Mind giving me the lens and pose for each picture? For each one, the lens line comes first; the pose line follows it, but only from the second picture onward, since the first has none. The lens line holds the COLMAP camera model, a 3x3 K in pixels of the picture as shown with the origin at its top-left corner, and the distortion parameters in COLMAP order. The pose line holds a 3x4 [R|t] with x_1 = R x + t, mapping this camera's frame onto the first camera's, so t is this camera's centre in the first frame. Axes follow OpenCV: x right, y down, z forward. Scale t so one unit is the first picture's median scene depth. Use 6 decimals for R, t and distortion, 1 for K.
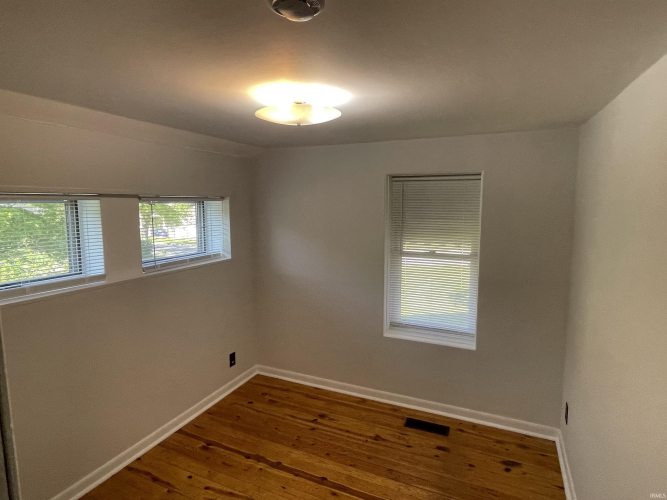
lens RADIAL K [[378.7, 0, 328.6], [0, 378.7, 250.3], [0, 0, 1]] dist [-0.000496, -0.001297]
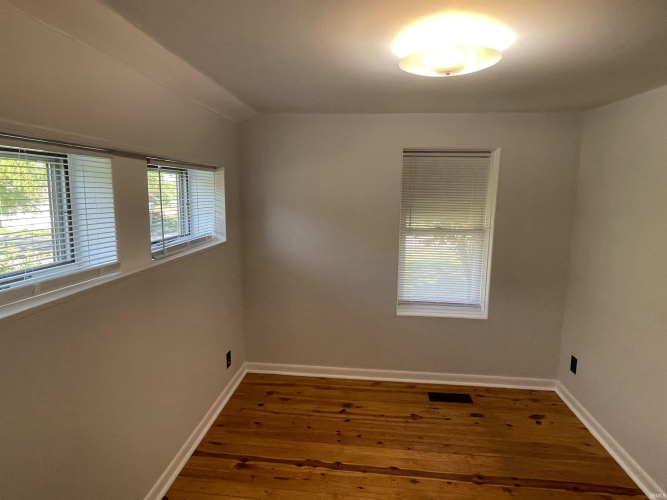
lens RADIAL K [[378.7, 0, 333.4], [0, 378.7, 251.6], [0, 0, 1]] dist [-0.000496, -0.001297]
pose [[0.944385, -0.039806, 0.326424, -0.356524], [0.027767, 0.998754, 0.041460, 0.019049], [-0.327667, -0.030090, 0.944314, 0.145203]]
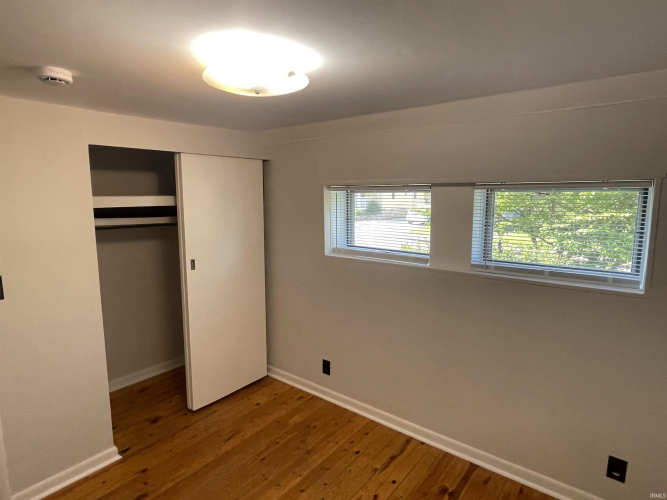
lens RADIAL K [[378.7, 0, 332.5], [0, 378.7, 252.9], [0, 0, 1]] dist [-0.000496, -0.001297]
pose [[-0.237443, 0.132691, -0.962296, 0.411175], [-0.128258, 0.977671, 0.166458, -0.078872], [0.962897, 0.162947, -0.215123, 0.786794]]
